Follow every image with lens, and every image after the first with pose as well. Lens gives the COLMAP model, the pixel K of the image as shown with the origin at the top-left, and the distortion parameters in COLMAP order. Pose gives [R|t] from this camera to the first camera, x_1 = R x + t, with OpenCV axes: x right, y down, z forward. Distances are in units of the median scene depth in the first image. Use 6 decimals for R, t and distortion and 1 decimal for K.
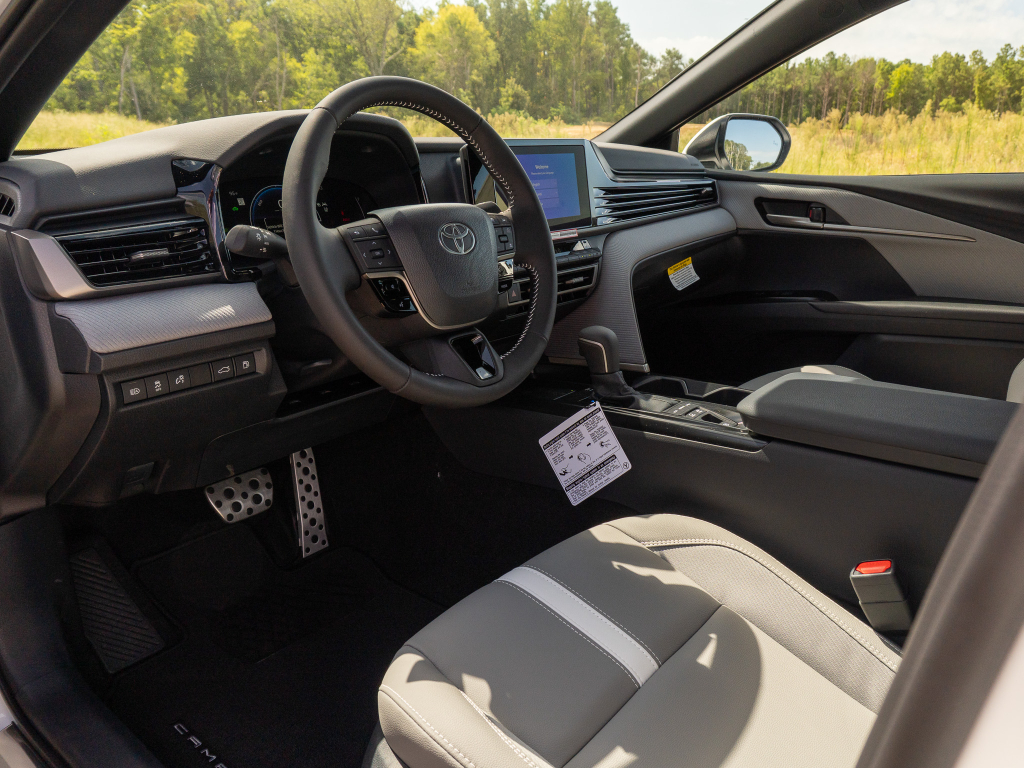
lens RADIAL K [[770.5, 0, 512.0], [0, 770.5, 384.0], [0, 0, 1]] dist [-0.013786, -0.013050]
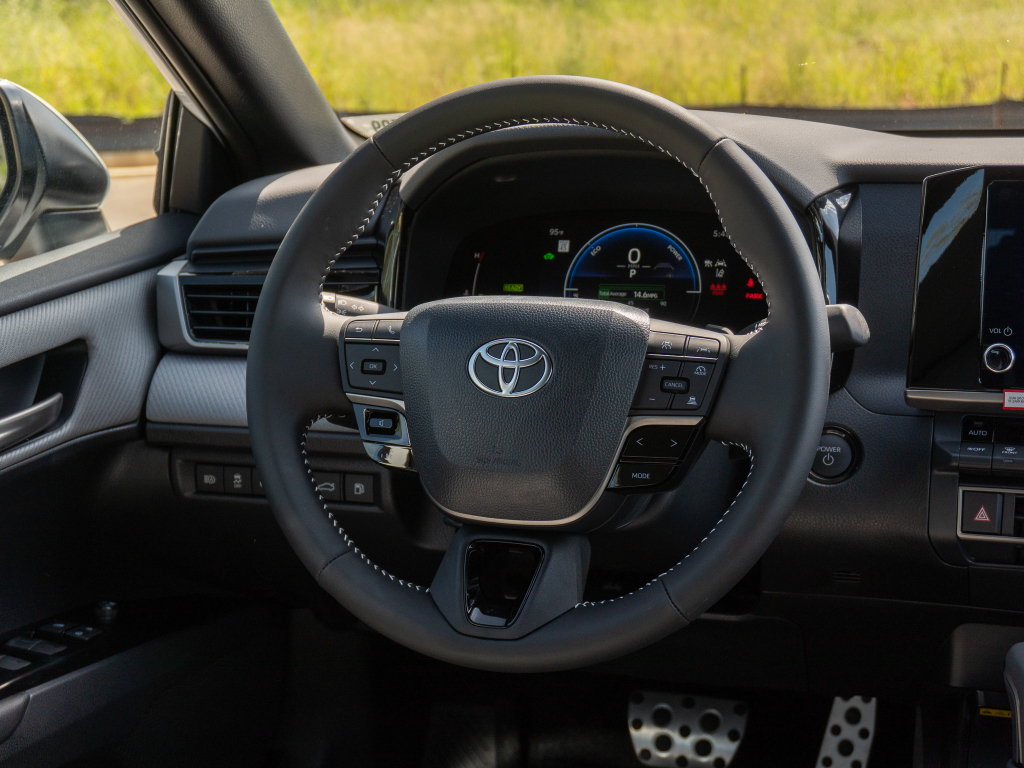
lens RADIAL K [[1621.0, 0, 512.0], [0, 1621.0, 384.0], [0, 0, 1]] dist [0.009979, 0.006115]
pose [[0.389499, 0.195037, -0.900139, 0.735773], [-0.257991, 0.961301, 0.096654, -0.215822], [0.884156, 0.194581, 0.424743, 0.372757]]
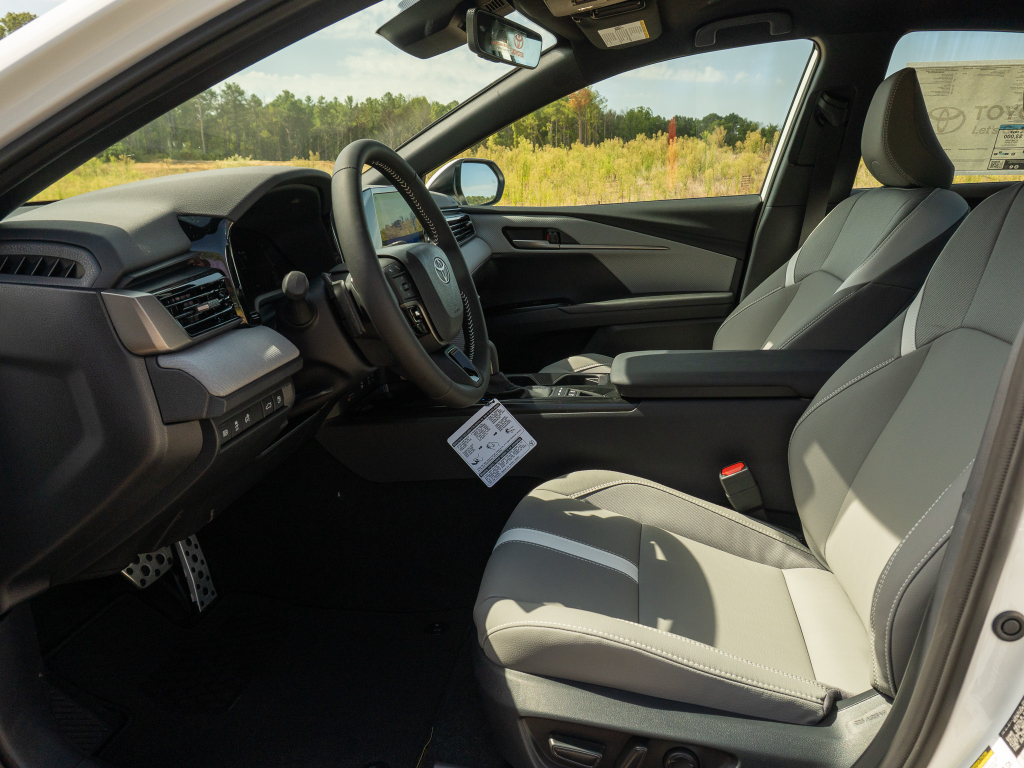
lens RADIAL K [[770.4, 0, 512.0], [0, 770.4, 384.0], [0, 0, 1]] dist [-0.025019, 0.002832]
pose [[0.869564, -0.145862, 0.471786, -0.430369], [0.165594, 0.986194, -0.000310, 0.005991], [-0.465227, 0.078395, 0.881713, -0.086826]]
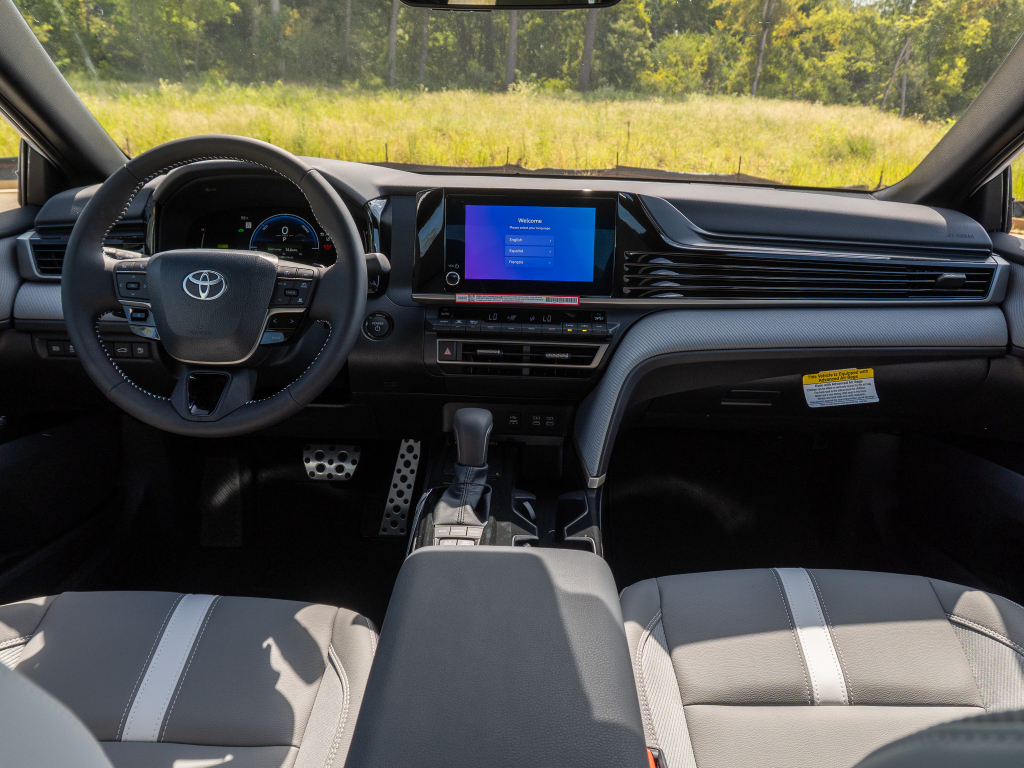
lens RADIAL K [[770.4, 0, 512.0], [0, 770.4, 384.0], [0, 0, 1]] dist [-0.025019, 0.002832]
pose [[0.633657, 0.267105, -0.726040, 0.773505], [-0.259747, 0.957480, 0.125554, -0.225946], [0.728705, 0.109029, 0.676093, 0.439510]]
